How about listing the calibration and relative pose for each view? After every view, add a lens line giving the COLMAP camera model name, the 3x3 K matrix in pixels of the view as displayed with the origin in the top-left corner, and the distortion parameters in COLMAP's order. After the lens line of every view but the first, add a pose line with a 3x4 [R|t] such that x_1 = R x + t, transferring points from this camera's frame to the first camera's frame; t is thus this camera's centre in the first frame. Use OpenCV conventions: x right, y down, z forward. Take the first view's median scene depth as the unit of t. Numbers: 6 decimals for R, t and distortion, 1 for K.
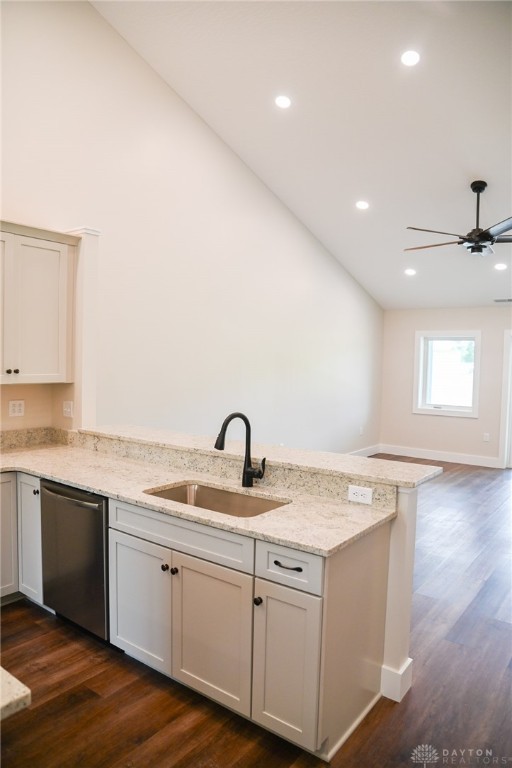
lens RADIAL K [[529.9, 0, 257.6], [0, 529.9, 382.3], [0, 0, 1]] dist [-0.087029, 0.024343]
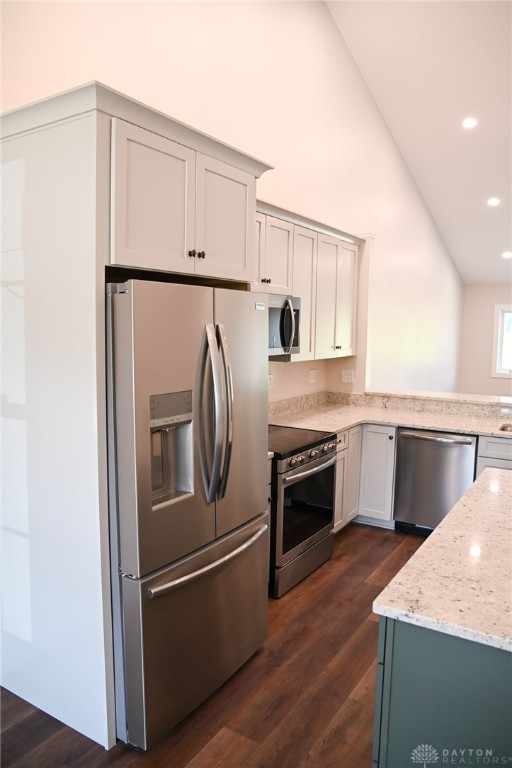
lens RADIAL K [[529.9, 0, 256.2], [0, 529.9, 381.4], [0, 0, 1]] dist [-0.087029, 0.024343]
pose [[0.998234, -0.017394, 0.056802, -0.468565], [0.013908, 0.998028, 0.061213, -0.012566], [-0.057755, -0.060314, 0.996507, -0.182456]]
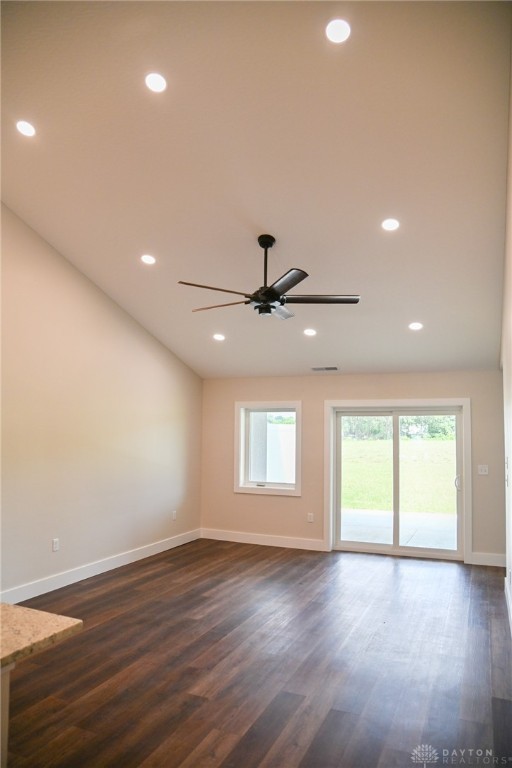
lens RADIAL K [[529.9, 0, 254.3], [0, 529.9, 383.7], [0, 0, 1]] dist [-0.087029, 0.024343]
pose [[0.974087, 0.006986, 0.226066, 0.200639], [0.021957, 0.991881, -0.125263, -0.019586], [-0.225105, 0.126981, 0.966025, 0.152304]]
